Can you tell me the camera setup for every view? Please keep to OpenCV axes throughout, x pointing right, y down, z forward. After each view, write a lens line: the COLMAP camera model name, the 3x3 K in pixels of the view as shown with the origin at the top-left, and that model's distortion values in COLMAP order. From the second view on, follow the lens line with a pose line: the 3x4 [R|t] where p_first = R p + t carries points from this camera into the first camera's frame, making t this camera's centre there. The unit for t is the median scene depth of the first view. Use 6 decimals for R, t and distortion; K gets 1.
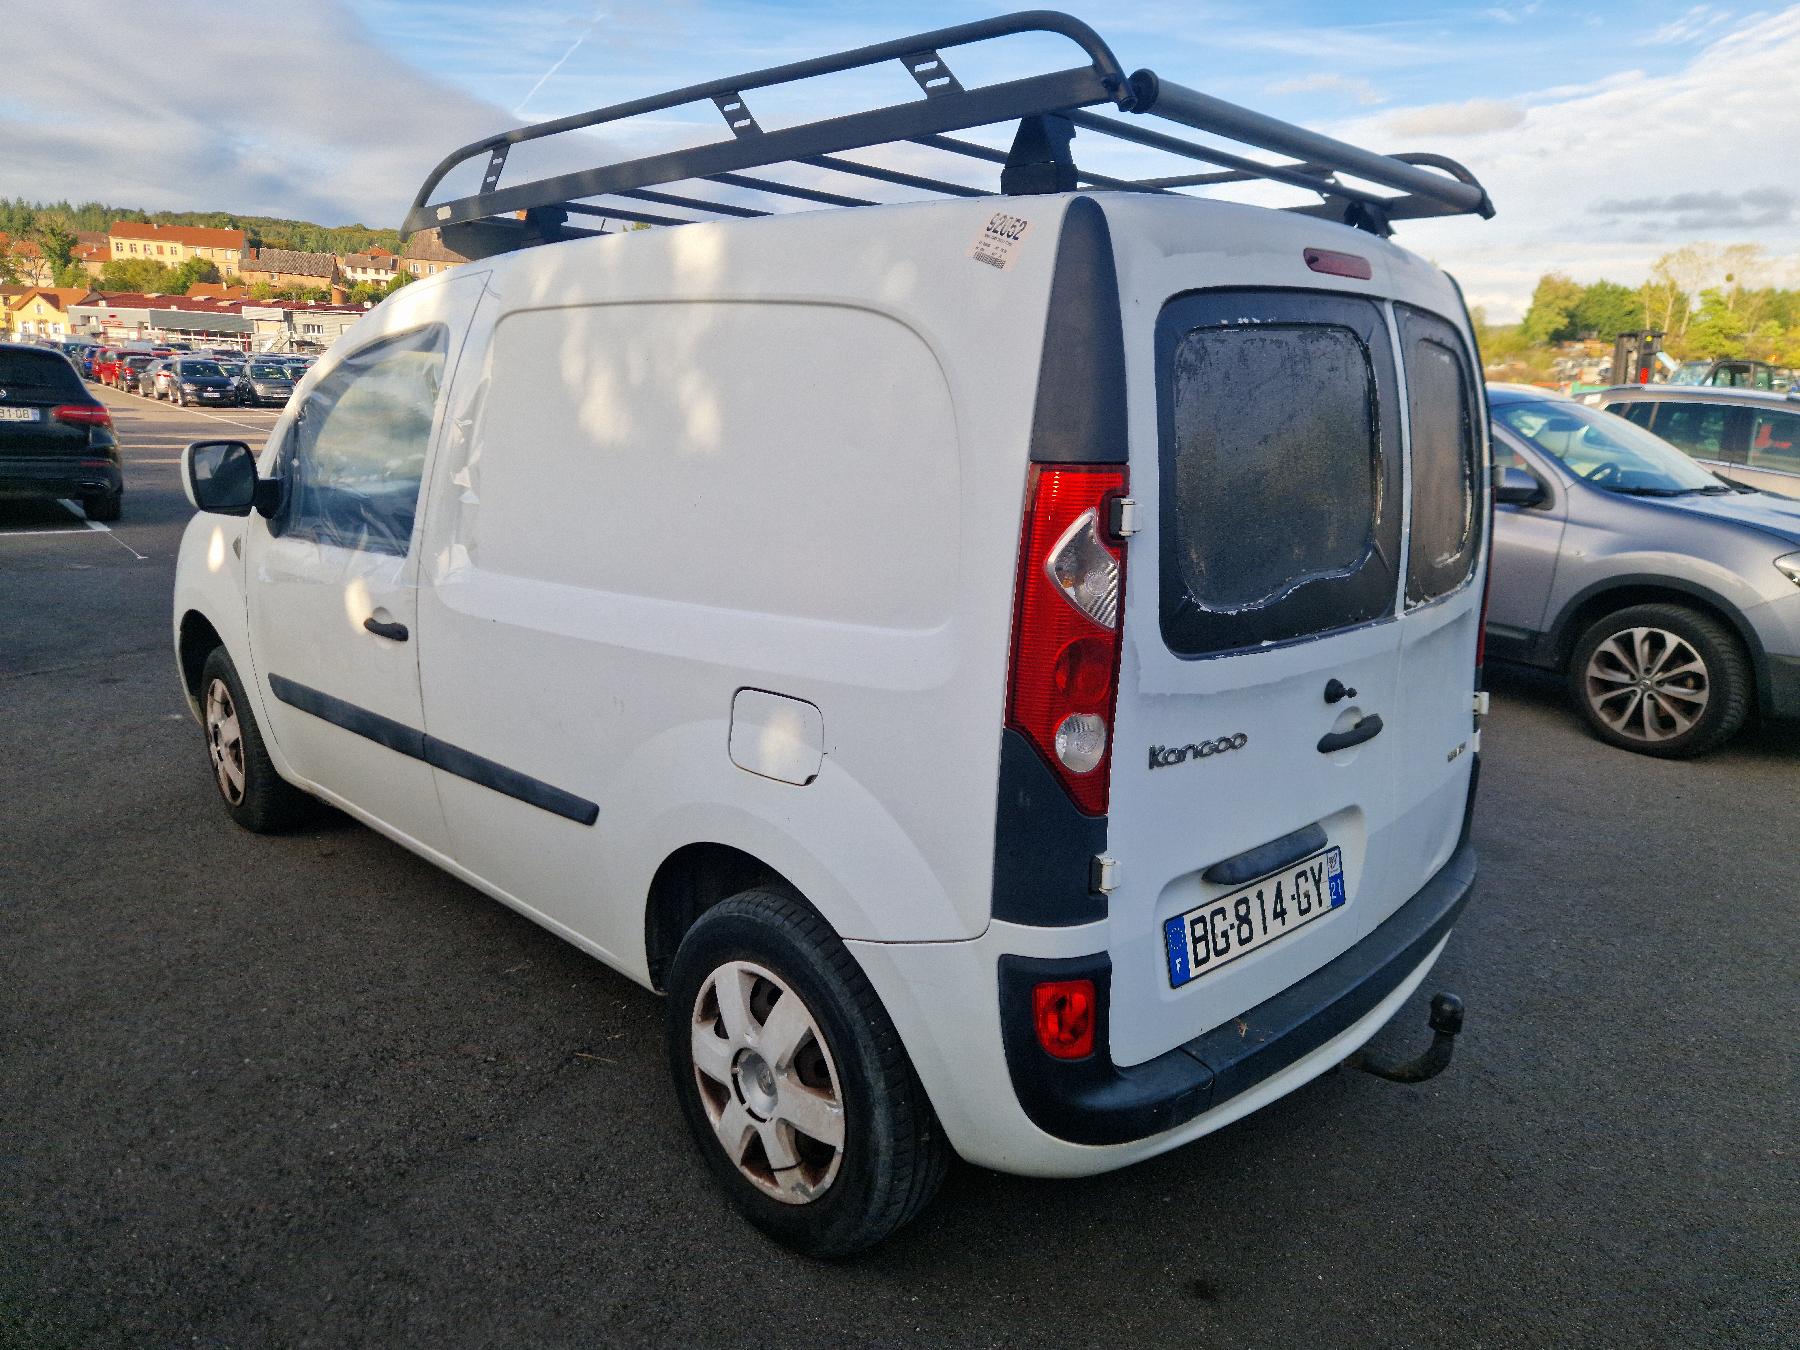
lens RADIAL K [[1233.0, 0, 900.2], [0, 1233.0, 659.5], [0, 0, 1]] dist [0.066246, -0.049227]
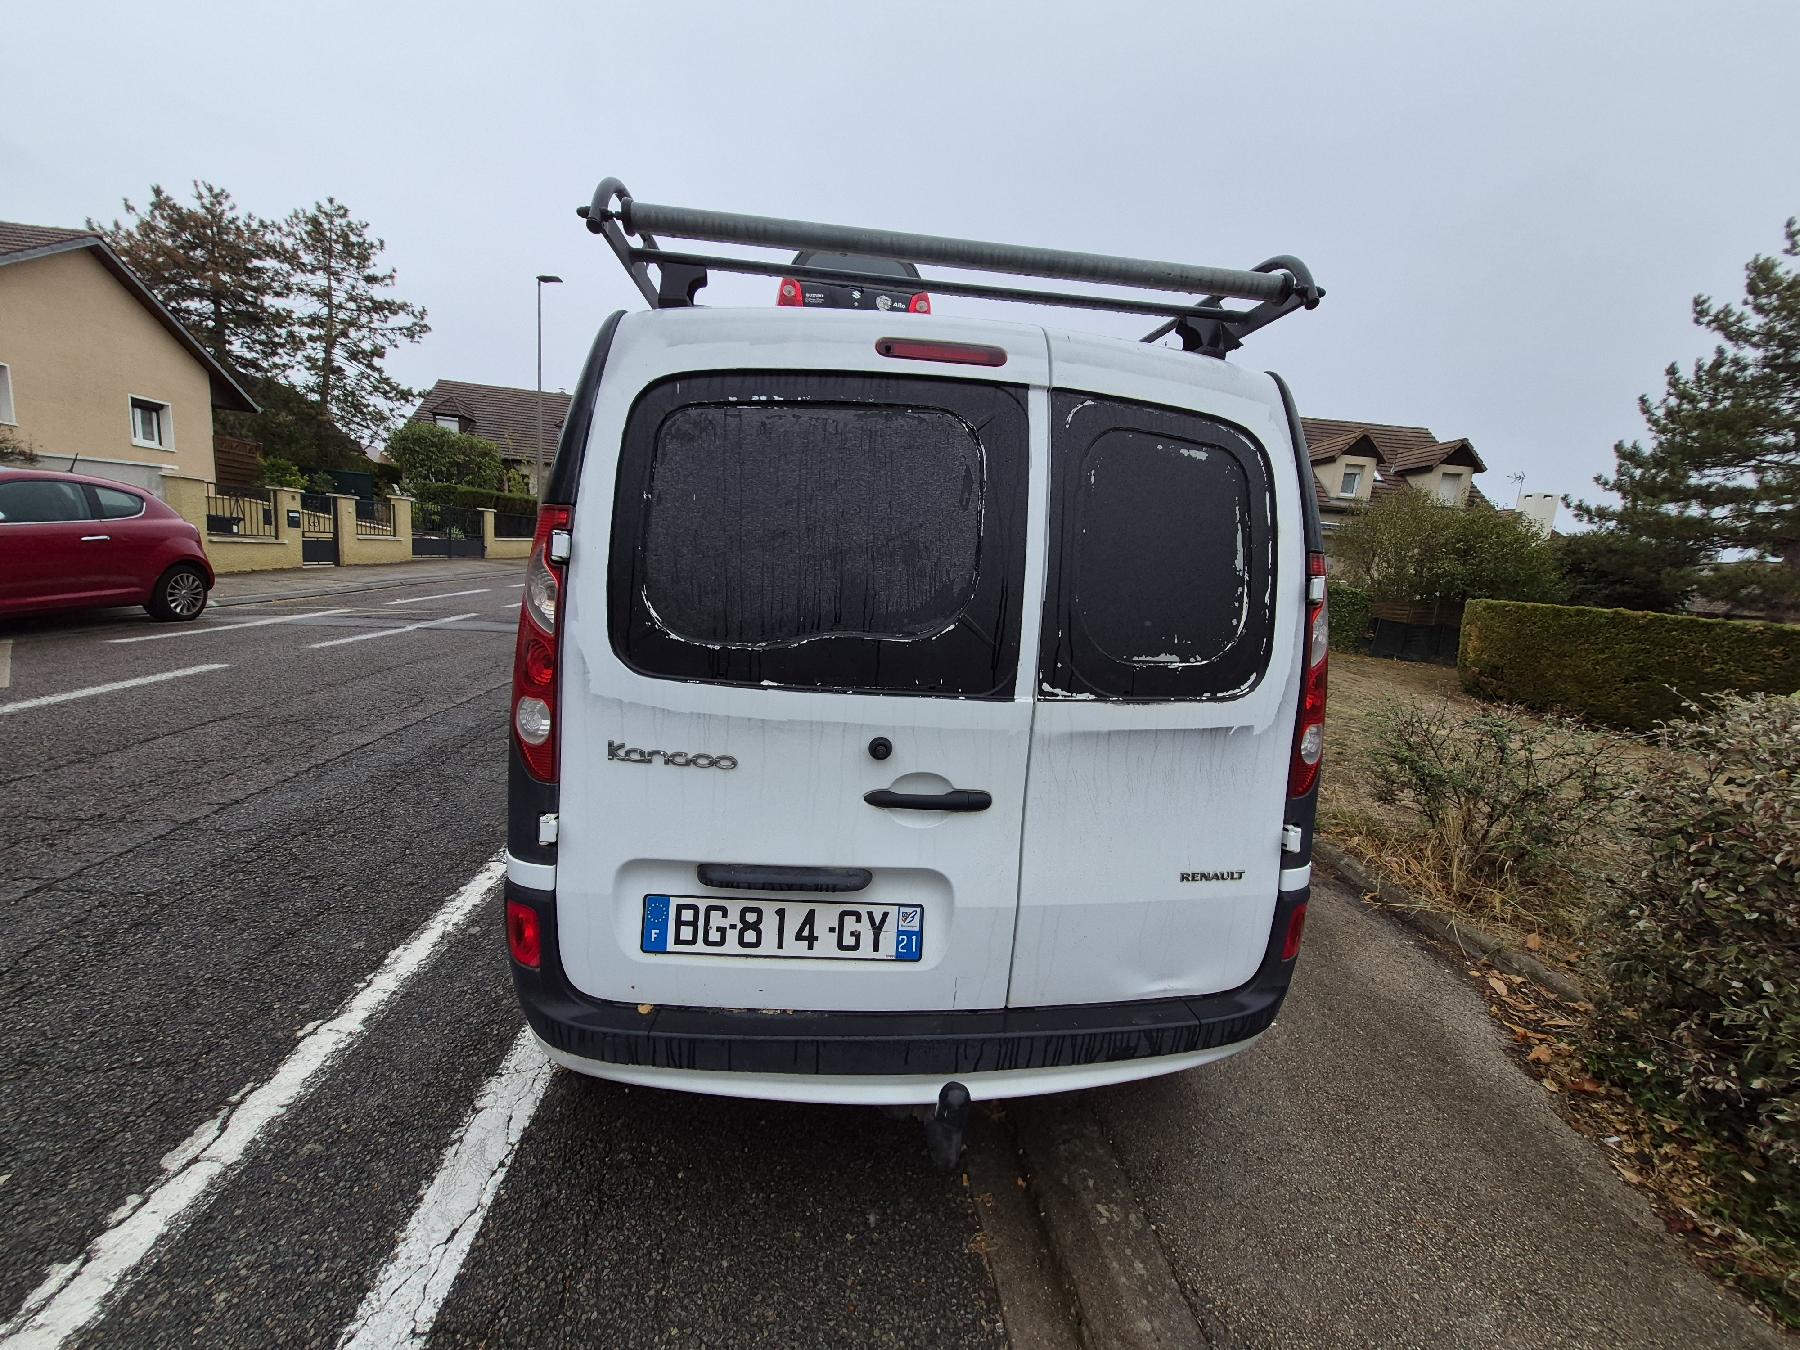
lens RADIAL K [[710.1, 0, 890.7], [0, 710.1, 682.0], [0, 0, 1]] dist [0.003476, -0.000072]
pose [[0.765801, 0.134437, -0.628868, 0.724775], [-0.180334, 0.983561, -0.009338, -0.026035], [0.617275, 0.120557, 0.777456, 0.526782]]
